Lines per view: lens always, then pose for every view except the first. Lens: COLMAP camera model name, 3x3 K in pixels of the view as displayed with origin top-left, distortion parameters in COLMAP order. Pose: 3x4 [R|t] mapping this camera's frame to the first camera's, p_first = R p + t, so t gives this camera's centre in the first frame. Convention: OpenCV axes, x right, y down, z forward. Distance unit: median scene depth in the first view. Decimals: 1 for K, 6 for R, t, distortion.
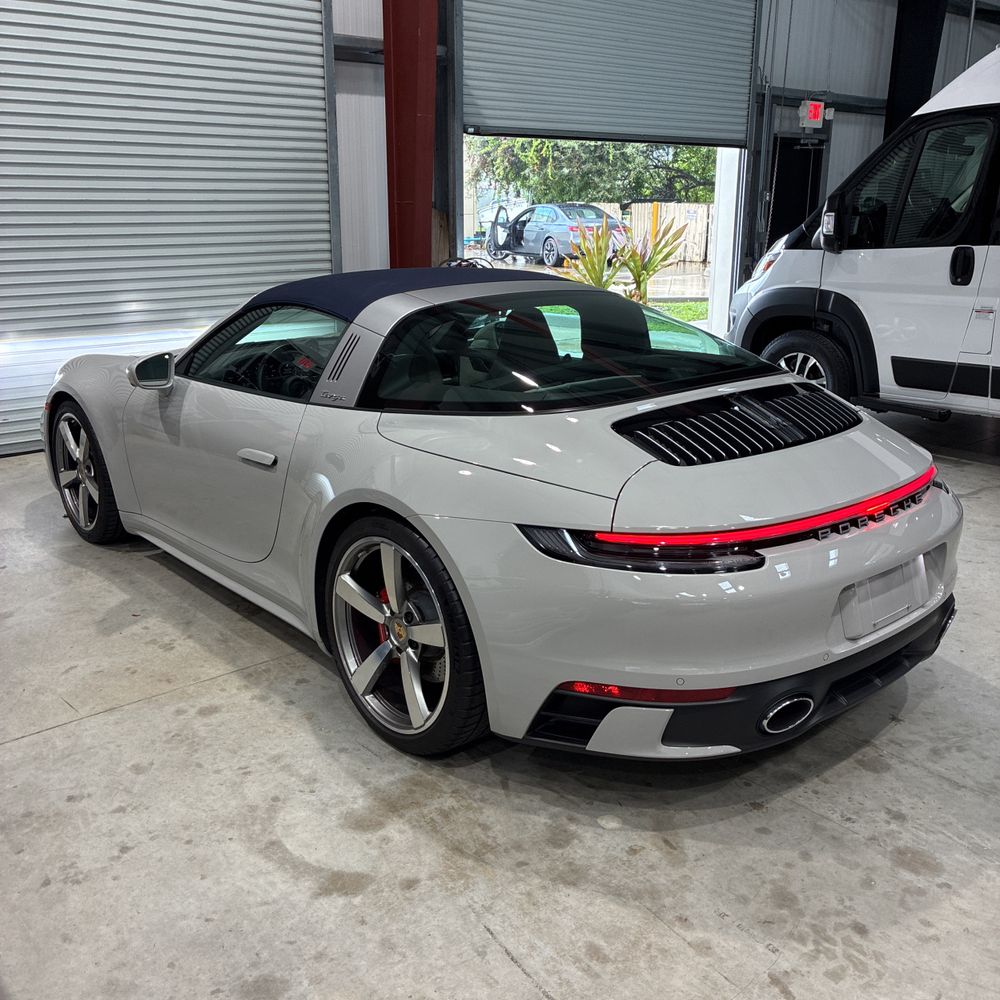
lens RADIAL K [[1018.9, 0, 500.2], [0, 1018.9, 491.8], [0, 0, 1]] dist [-0.001311, 0.019939]
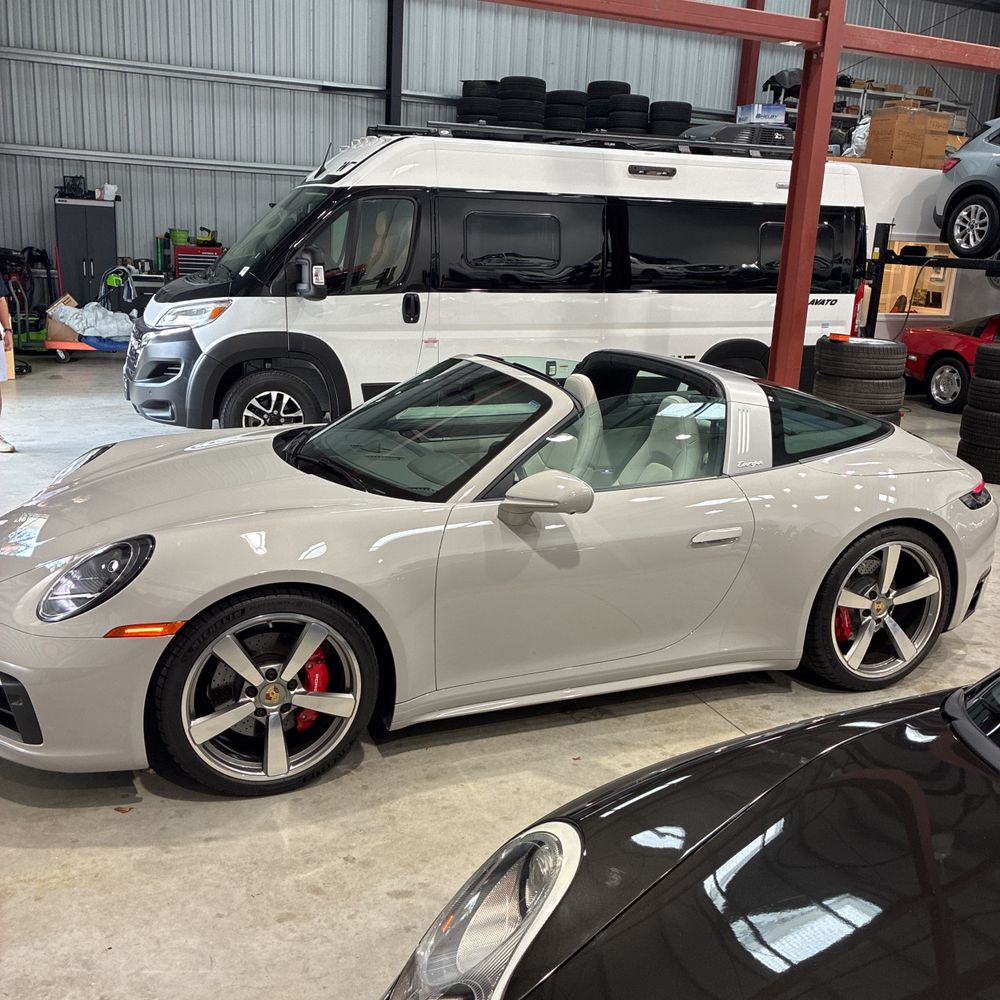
lens RADIAL K [[1009.8, 0, 504.8], [0, 1009.8, 498.4], [0, 0, 1]] dist [0.025835, -0.024458]
pose [[0.294796, -0.226523, 0.928322, -1.090499], [0.216044, 0.962140, 0.166169, -0.252950], [-0.930817, 0.151572, 0.332574, 0.714013]]
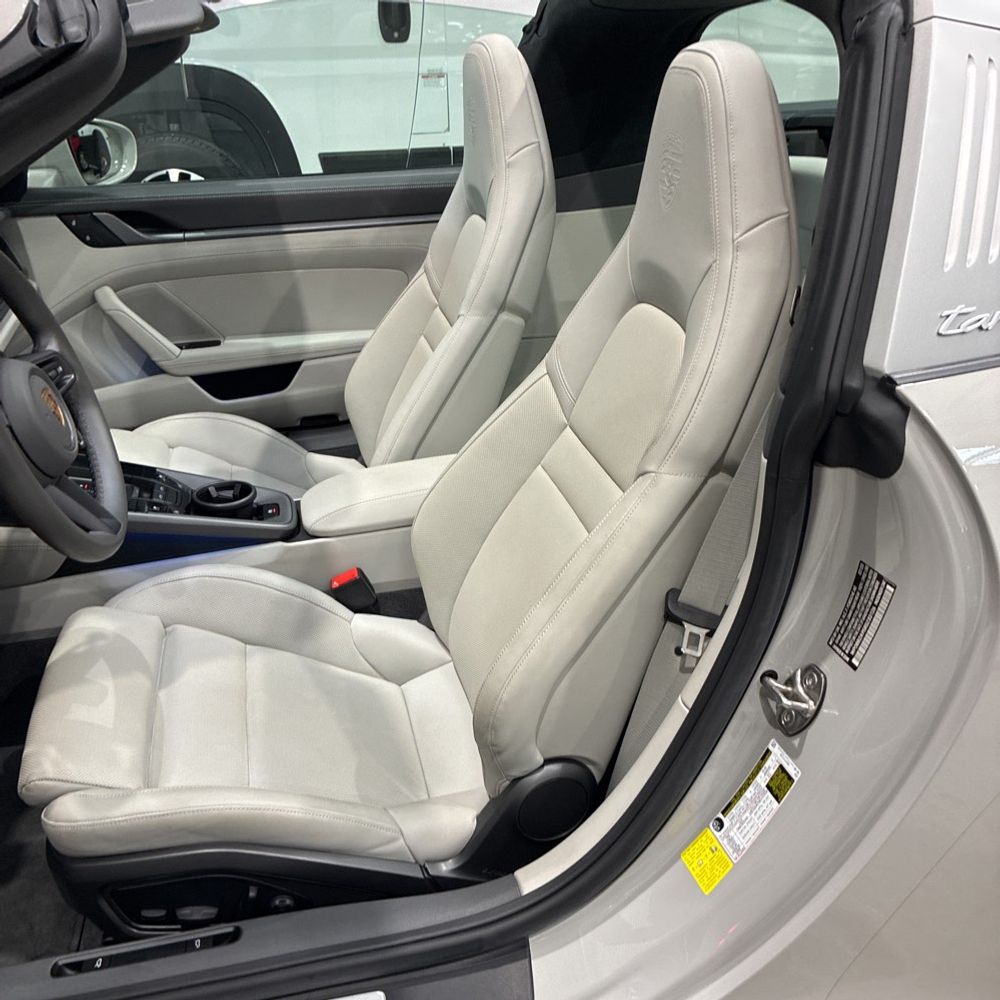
lens RADIAL K [[1018.9, 0, 500.2], [0, 1018.9, 491.8], [0, 0, 1]] dist [-0.001311, 0.019939]
pose [[0.477345, -0.368963, 0.797501, -0.349982], [0.244817, 0.927482, 0.282562, -0.125793], [-0.843923, 0.060363, 0.533057, 0.790556]]
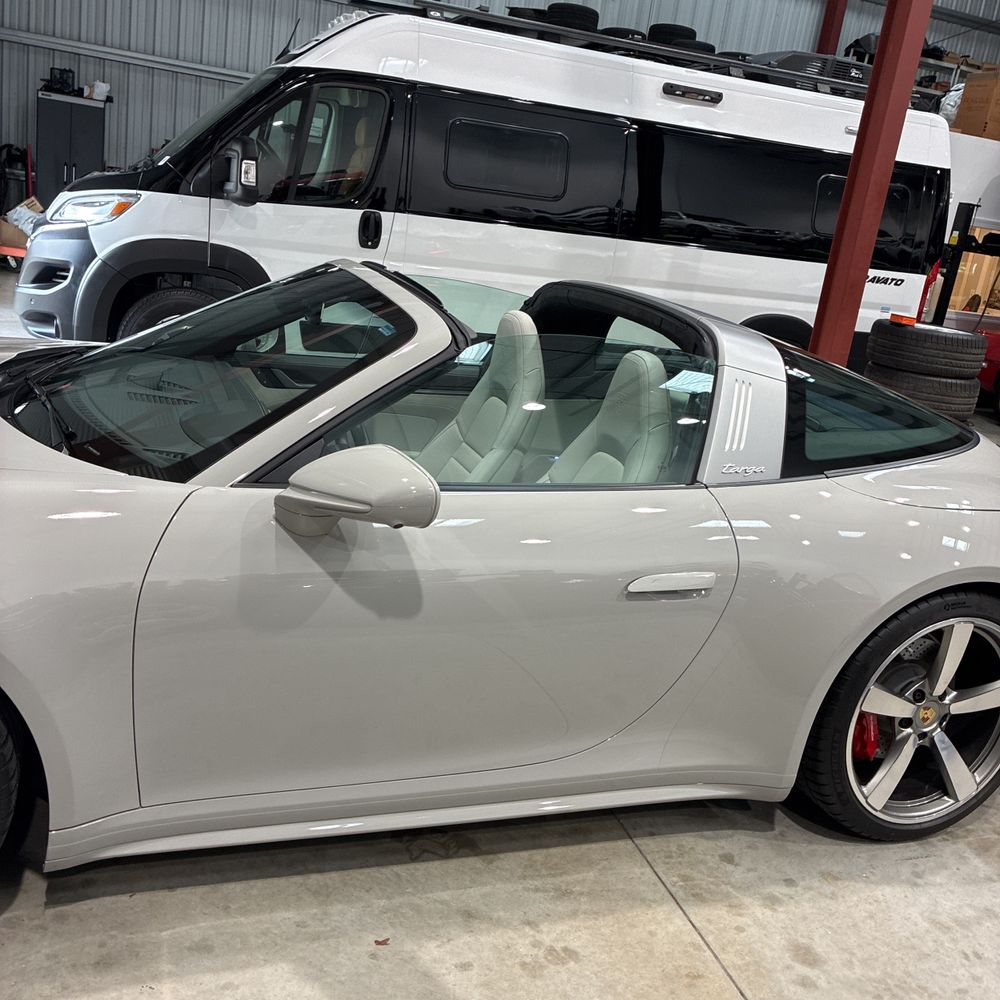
lens RADIAL K [[1009.8, 0, 504.8], [0, 1009.8, 498.4], [0, 0, 1]] dist [0.025835, -0.024458]
pose [[0.348983, -0.216491, 0.911780, -0.717174], [0.120351, 0.975247, 0.185496, -0.185220], [-0.929369, 0.044998, 0.366400, 0.725588]]
